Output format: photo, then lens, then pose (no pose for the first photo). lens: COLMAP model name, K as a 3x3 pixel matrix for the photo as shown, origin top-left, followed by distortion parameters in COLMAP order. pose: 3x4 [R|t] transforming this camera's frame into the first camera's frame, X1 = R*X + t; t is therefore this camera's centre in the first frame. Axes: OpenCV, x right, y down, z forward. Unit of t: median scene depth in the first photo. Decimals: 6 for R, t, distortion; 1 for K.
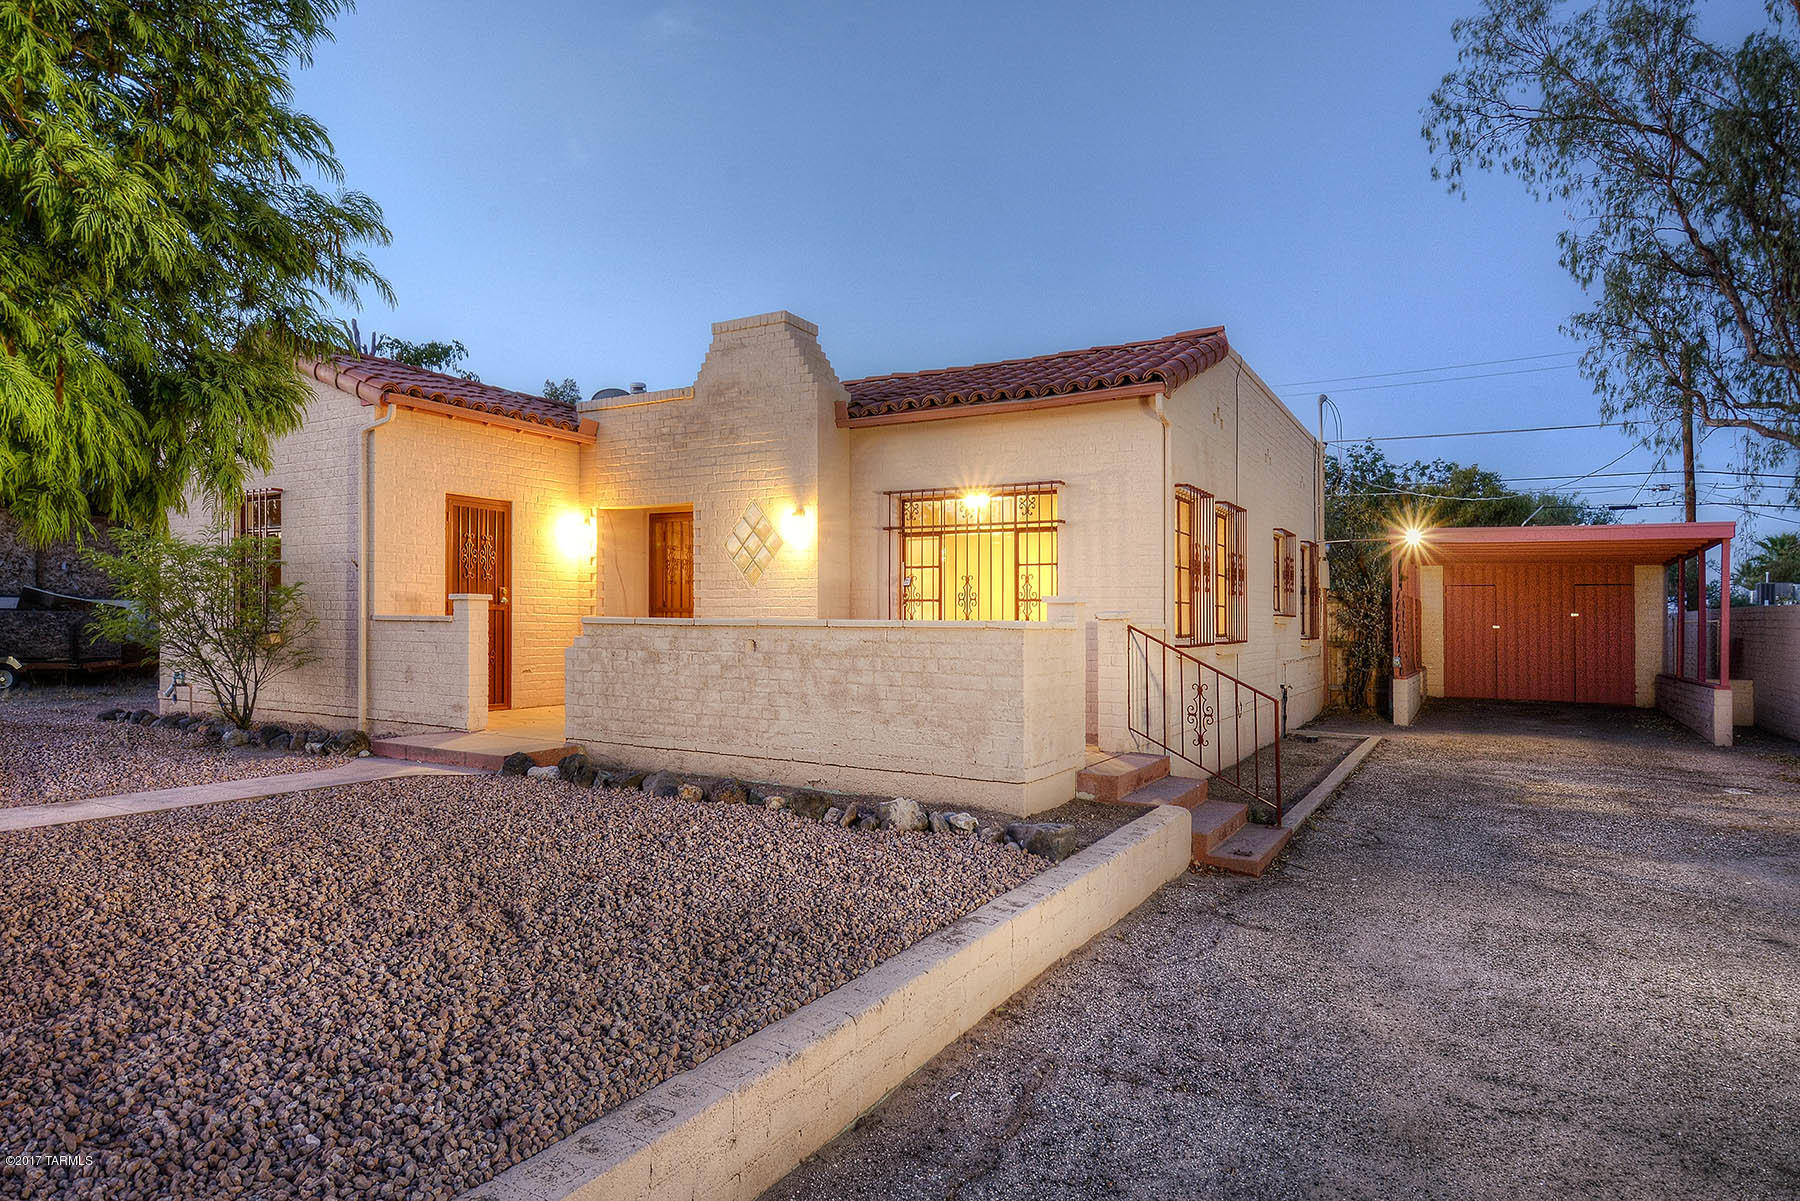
lens RADIAL K [[1028.9, 0, 900.0], [0, 1028.9, 600.5], [0, 0, 1]] dist [0.000160, 0.000860]
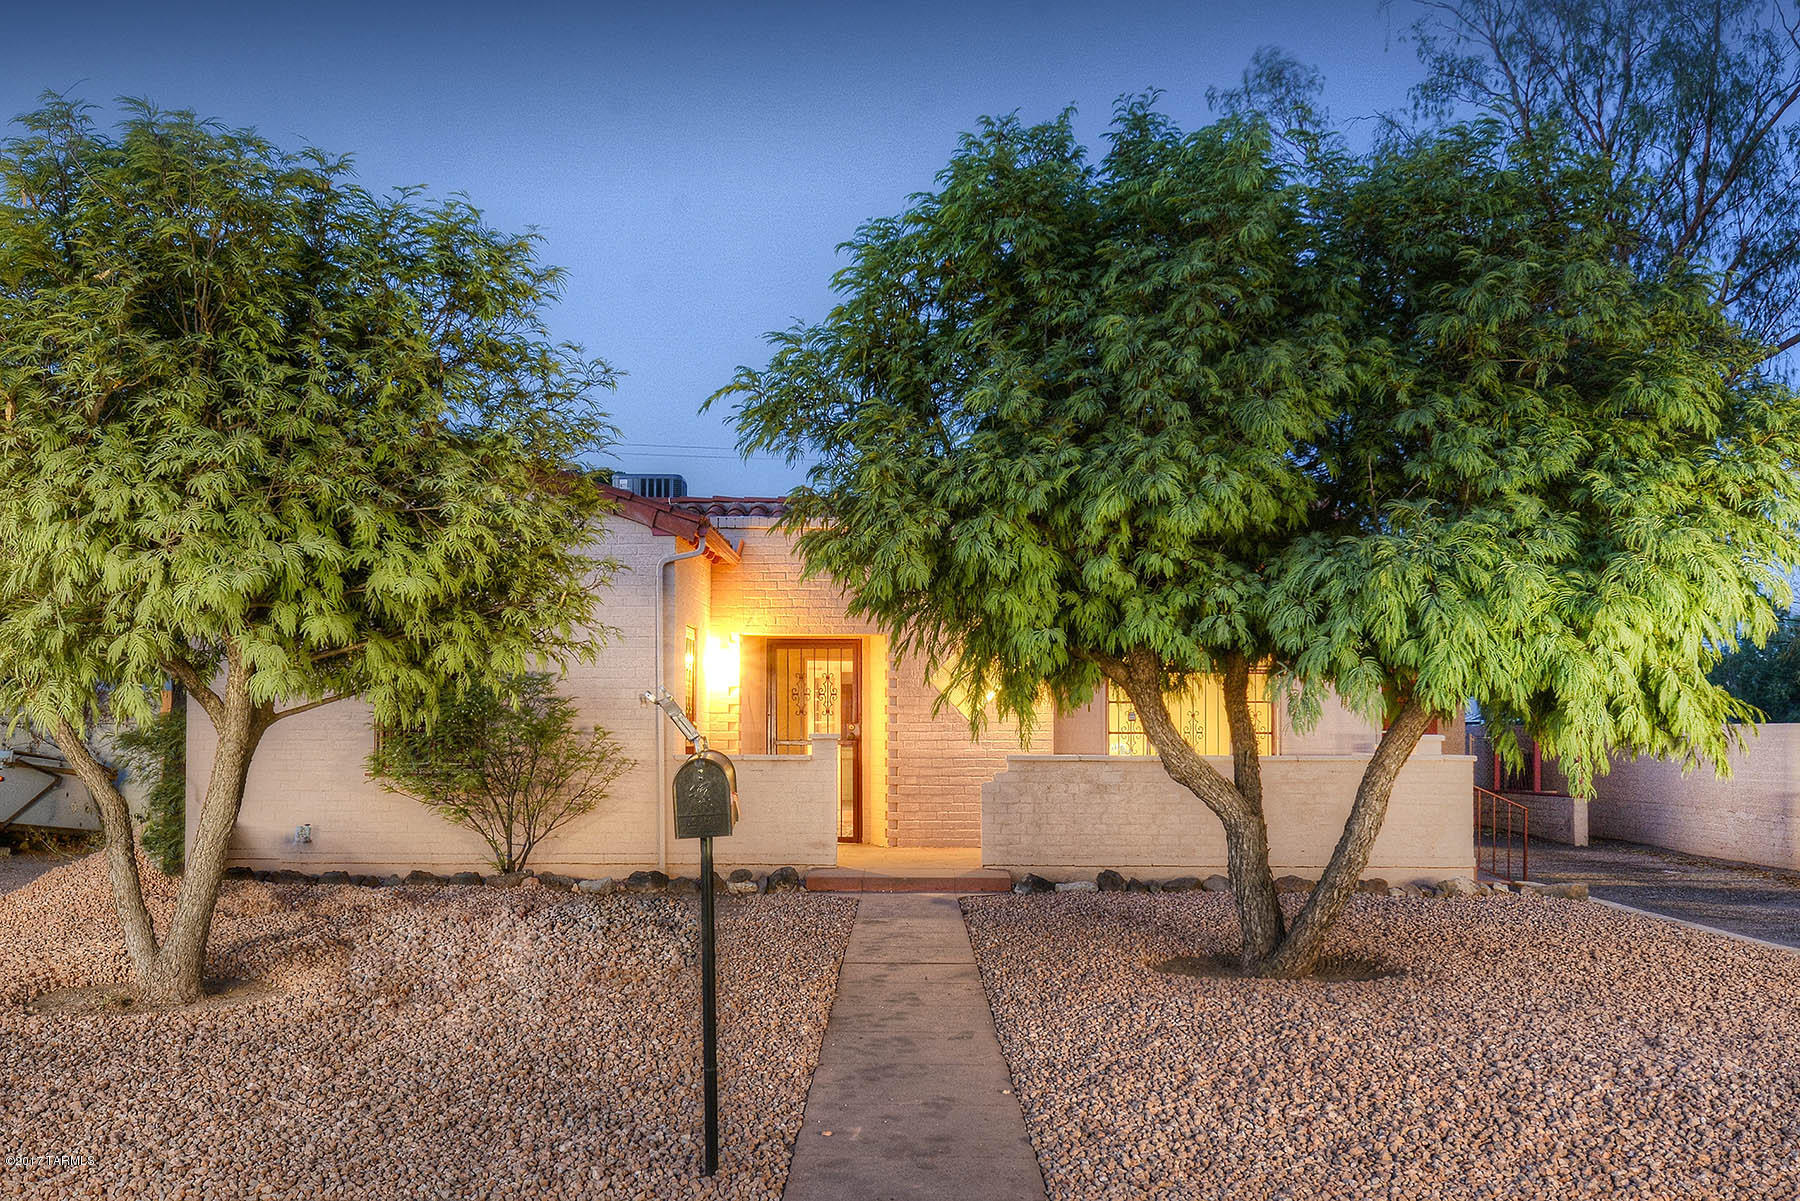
lens RADIAL K [[1465.0, 0, 900.0], [0, 1465.0, 600.5], [0, 0, 1]] dist [-0.063822, -0.002964]
pose [[0.915131, 0.026551, 0.402281, -0.861994], [0.002033, 0.997512, -0.070461, -0.032410], [-0.403151, 0.065299, 0.912801, -0.339572]]
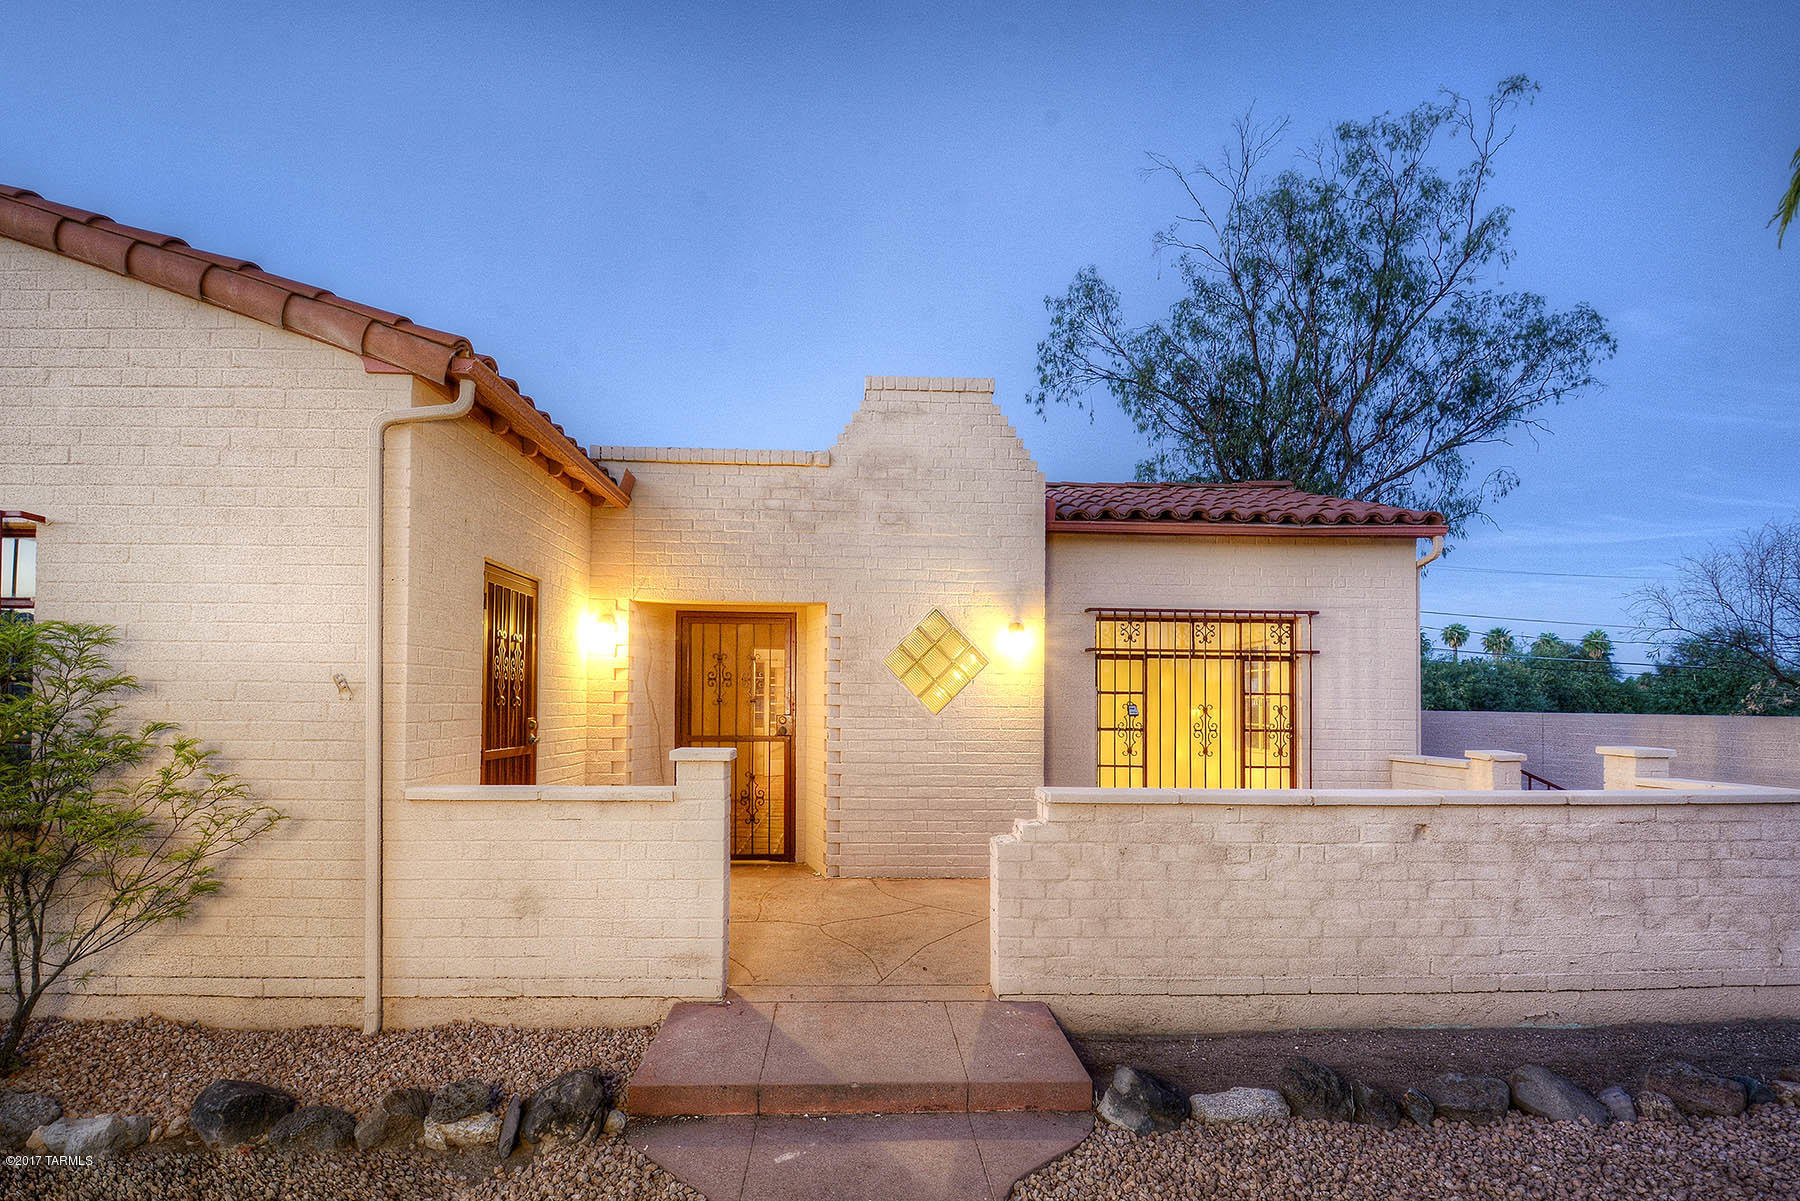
lens RADIAL K [[777.8, 0, 989.6], [0, 777.8, 674.6], [0, 0, 1]] dist [-0.002324, -0.001192]
pose [[0.822140, 0.015597, 0.569071, -0.487802], [-0.006155, 0.999810, -0.018510, -0.036611], [-0.569252, 0.011715, 0.822080, 0.519203]]
